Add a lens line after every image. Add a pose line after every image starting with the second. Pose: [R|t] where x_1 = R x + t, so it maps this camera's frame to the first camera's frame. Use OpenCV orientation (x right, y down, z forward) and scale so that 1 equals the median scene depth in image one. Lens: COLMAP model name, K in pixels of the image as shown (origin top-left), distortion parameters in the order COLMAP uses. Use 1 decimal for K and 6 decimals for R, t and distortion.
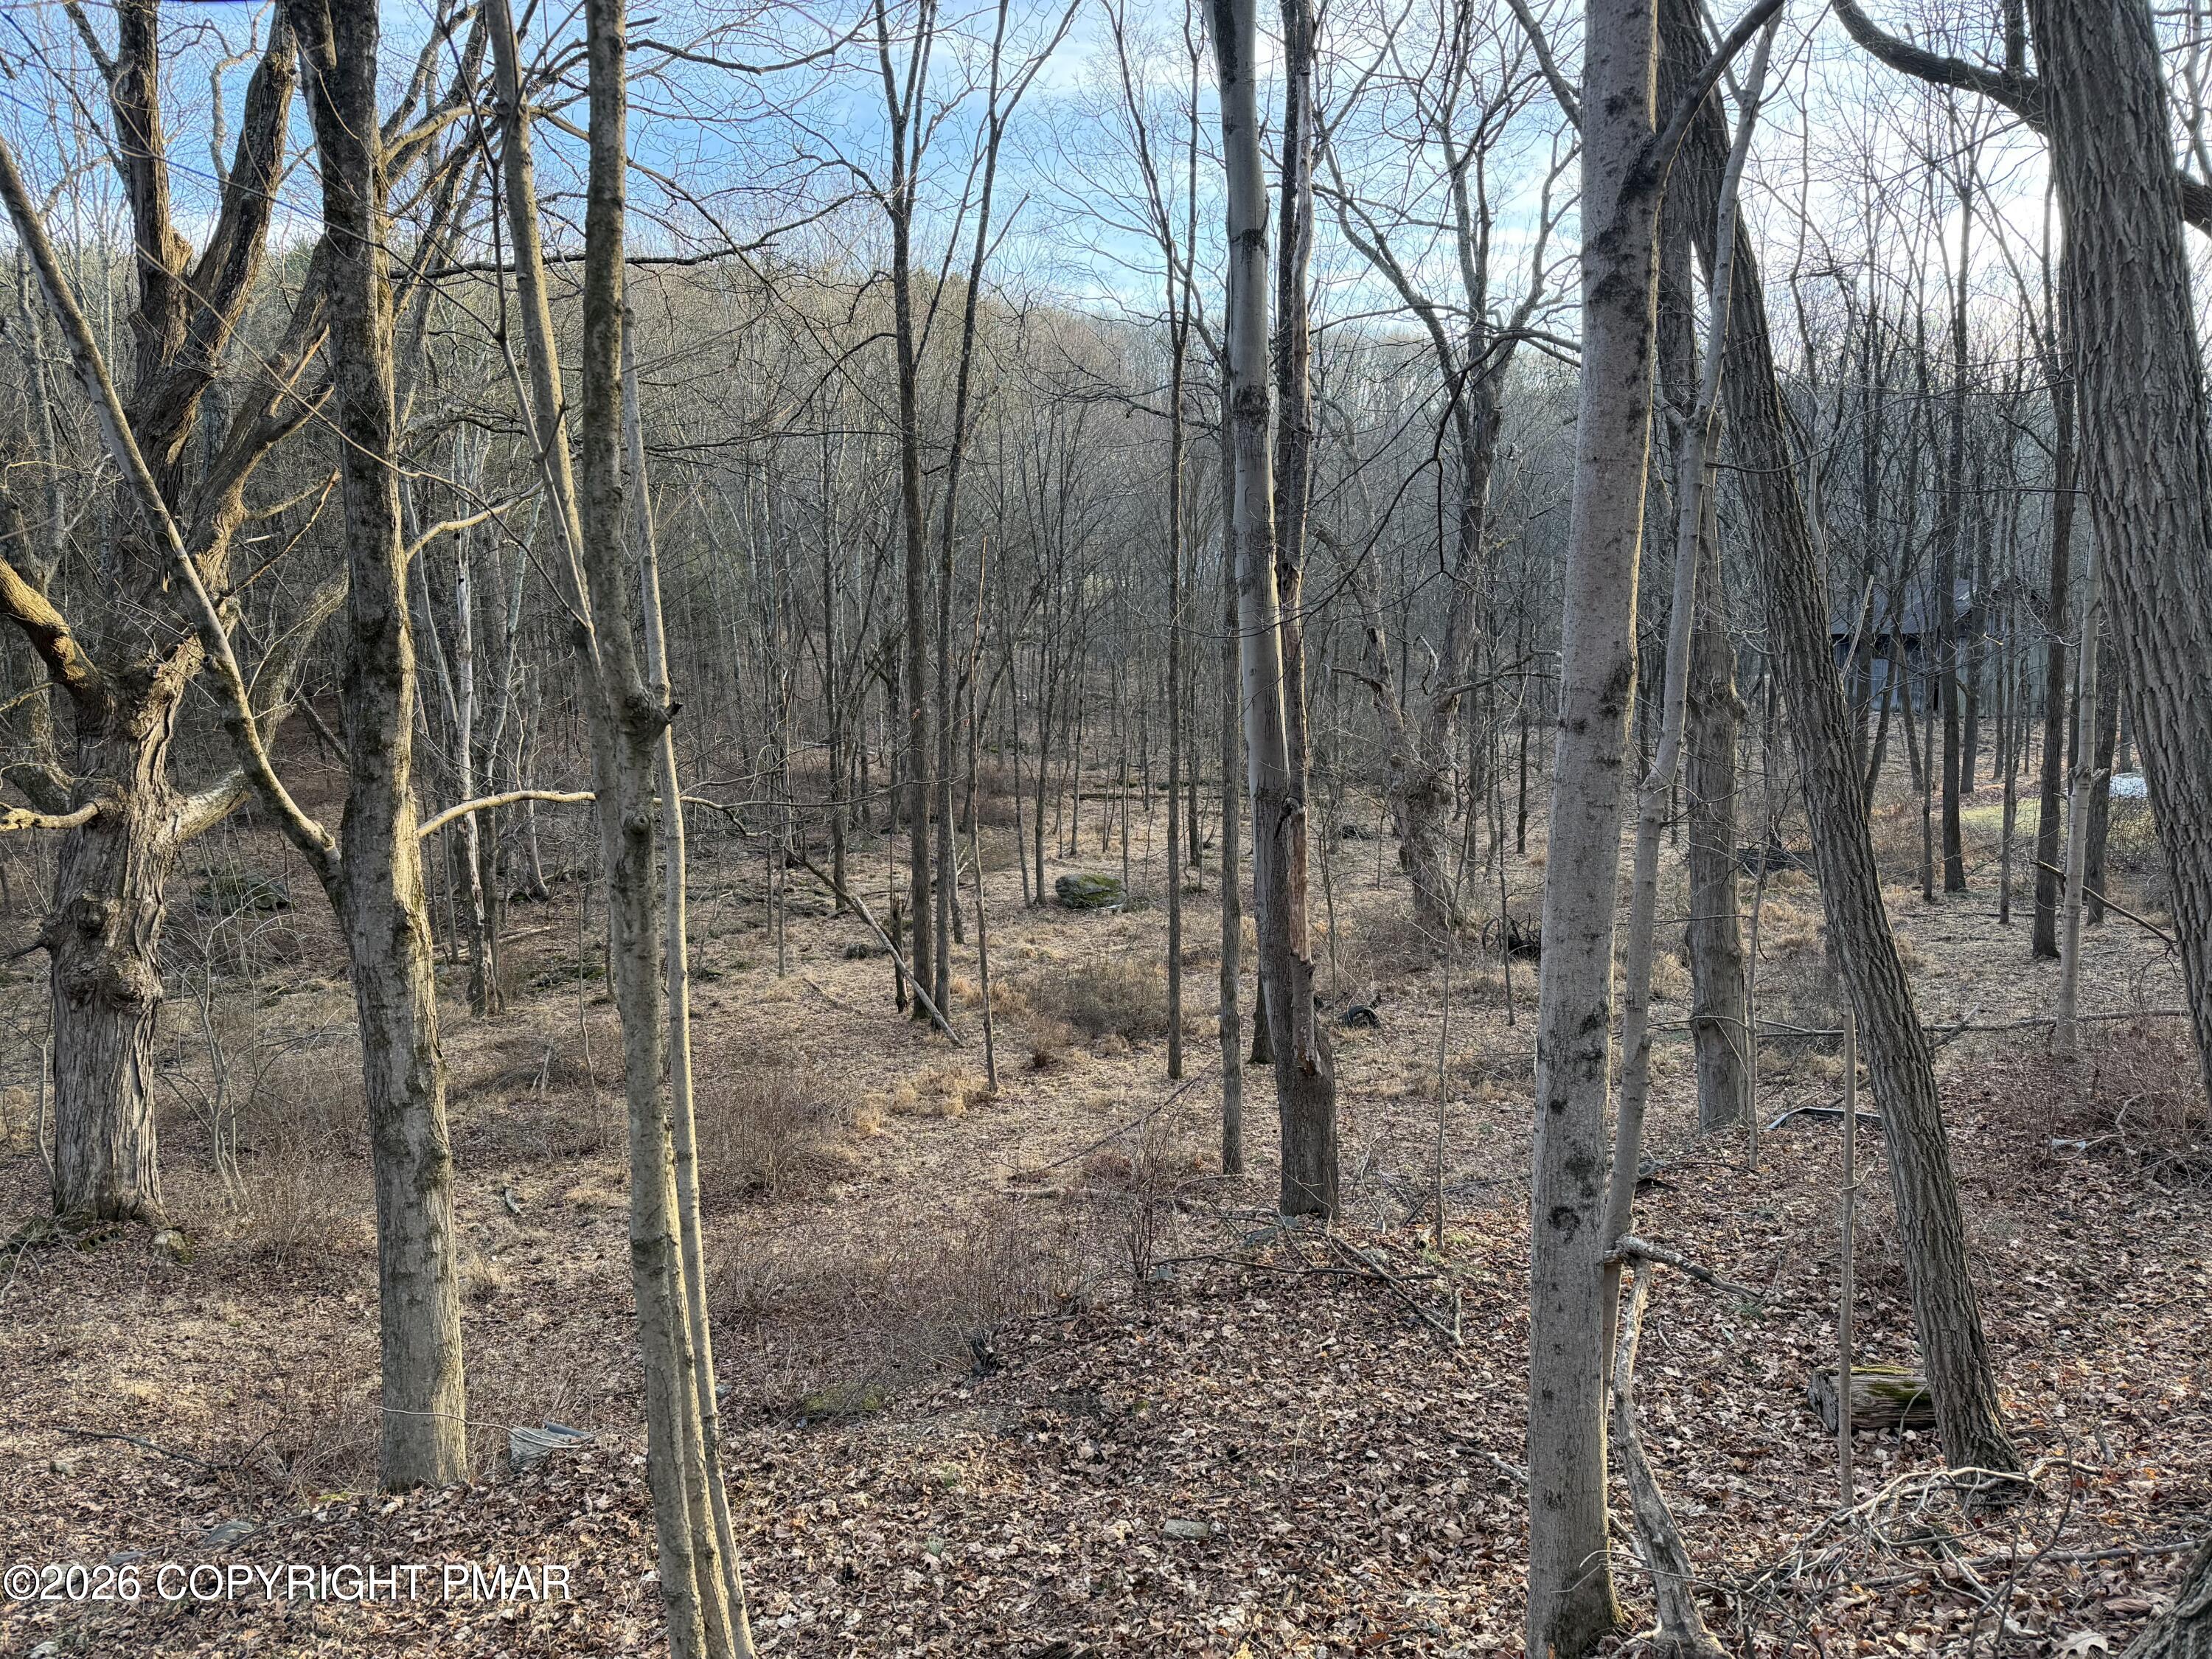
lens RADIAL K [[1569.2, 0, 1102.2], [0, 1569.2, 831.1], [0, 0, 1]] dist [0.023562, -0.020829]
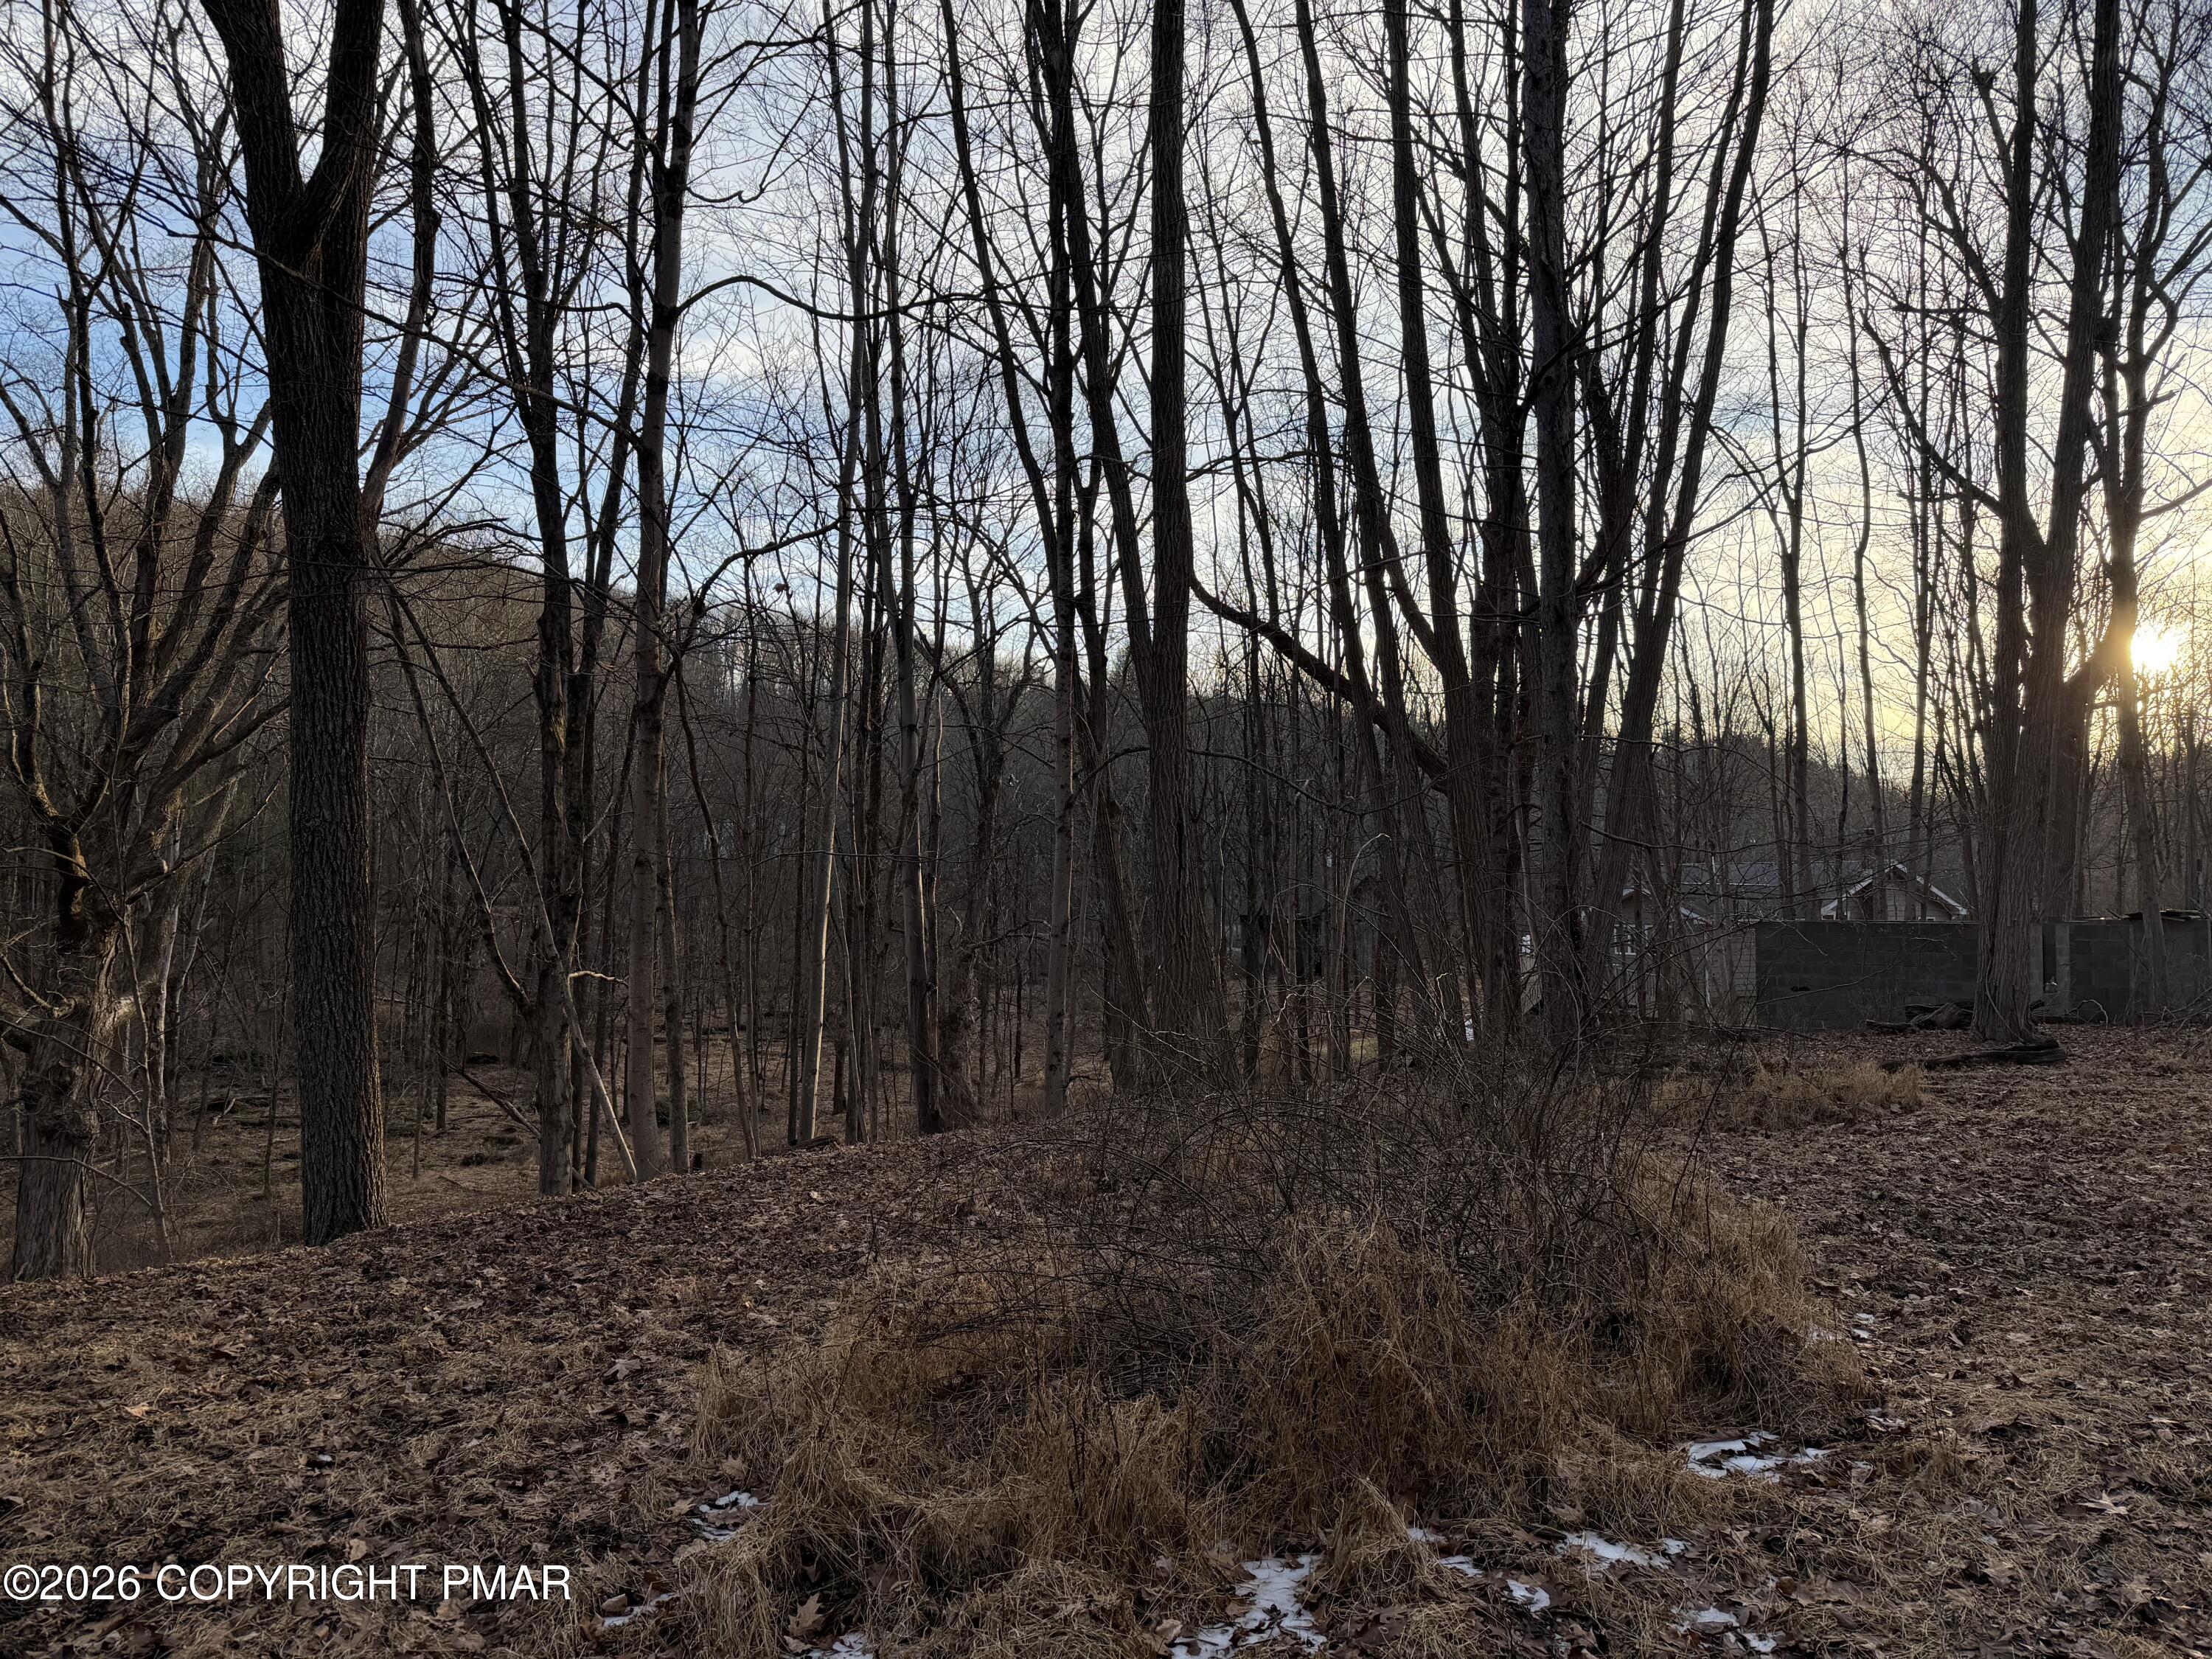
lens RADIAL K [[1569.2, 0, 1102.2], [0, 1569.2, 831.1], [0, 0, 1]] dist [0.023562, -0.020829]
pose [[0.949372, 0.039047, 0.311717, -0.188751], [0.016217, 0.984831, -0.172755, 0.090727], [-0.313734, 0.169064, 0.934338, -0.633258]]
